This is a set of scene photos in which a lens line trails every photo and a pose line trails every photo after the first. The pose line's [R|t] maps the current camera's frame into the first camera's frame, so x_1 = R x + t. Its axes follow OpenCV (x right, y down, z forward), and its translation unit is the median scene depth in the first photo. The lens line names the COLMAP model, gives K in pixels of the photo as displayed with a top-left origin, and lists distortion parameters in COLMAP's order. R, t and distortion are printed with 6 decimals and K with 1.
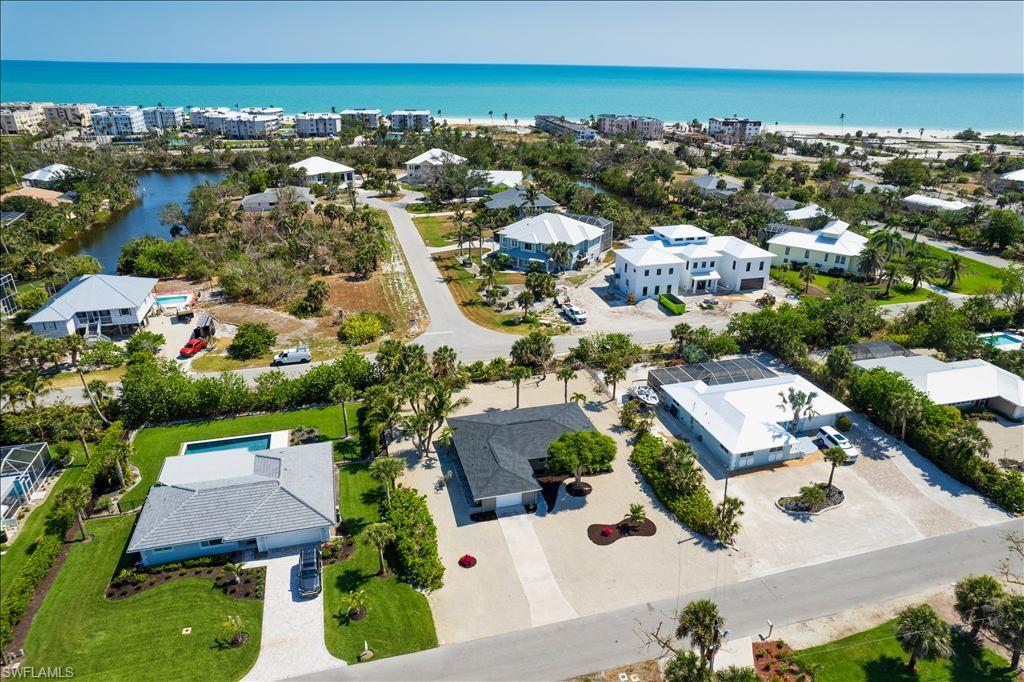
lens RADIAL K [[656.7, 0, 514.3], [0, 656.7, 344.3], [0, 0, 1]] dist [-0.078489, 0.068449]
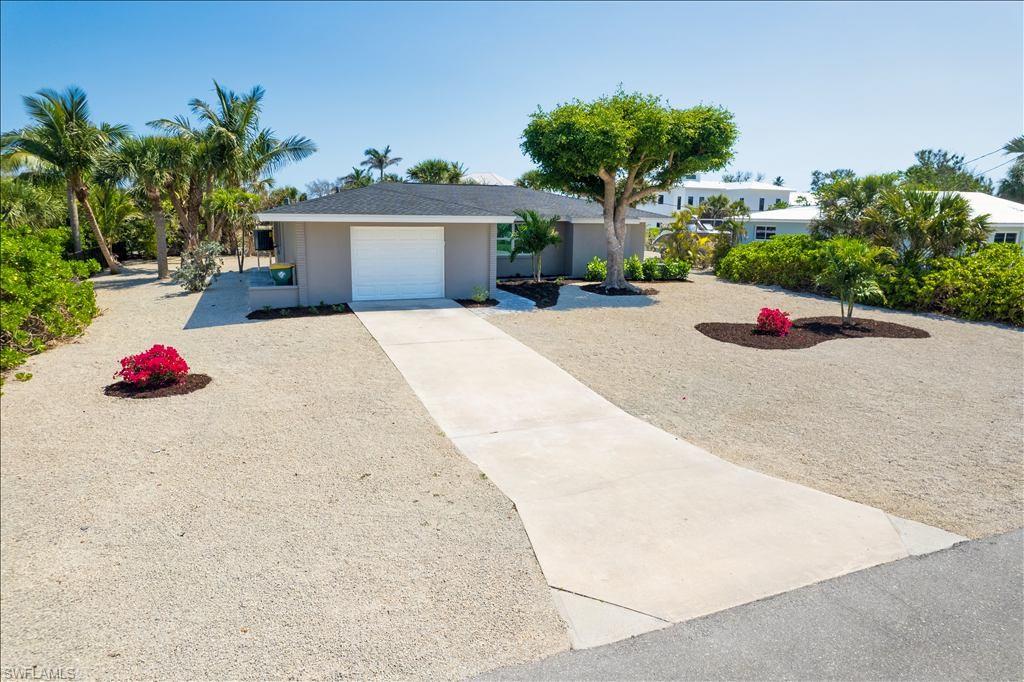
lens RADIAL K [[656.7, 0, 514.3], [0, 656.7, 344.3], [0, 0, 1]] dist [-0.078489, 0.068449]
pose [[0.993077, -0.025968, 0.114561, 0.005949], [0.050012, 0.975920, -0.212317, 0.249900], [-0.106289, 0.216577, 0.970462, 0.546971]]
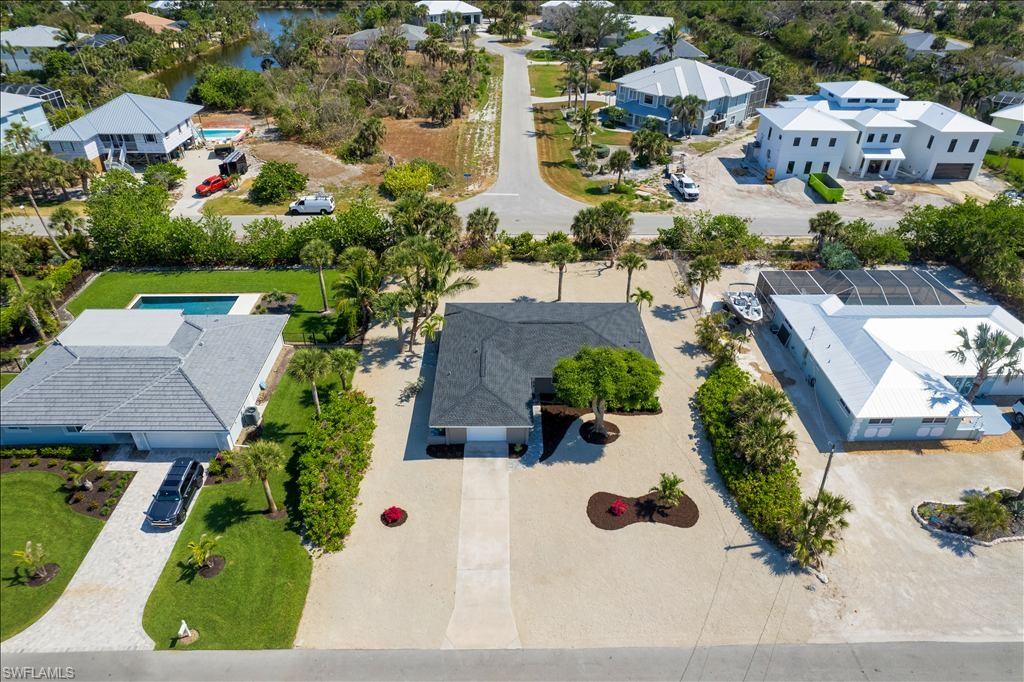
lens RADIAL K [[656.7, 0, 514.3], [0, 656.7, 344.3], [0, 0, 1]] dist [-0.078489, 0.068449]
pose [[0.967725, 0.138109, -0.210796, 0.113474], [-0.099000, 0.977553, 0.185982, 0.013636], [0.231750, -0.159111, 0.959675, 0.276659]]
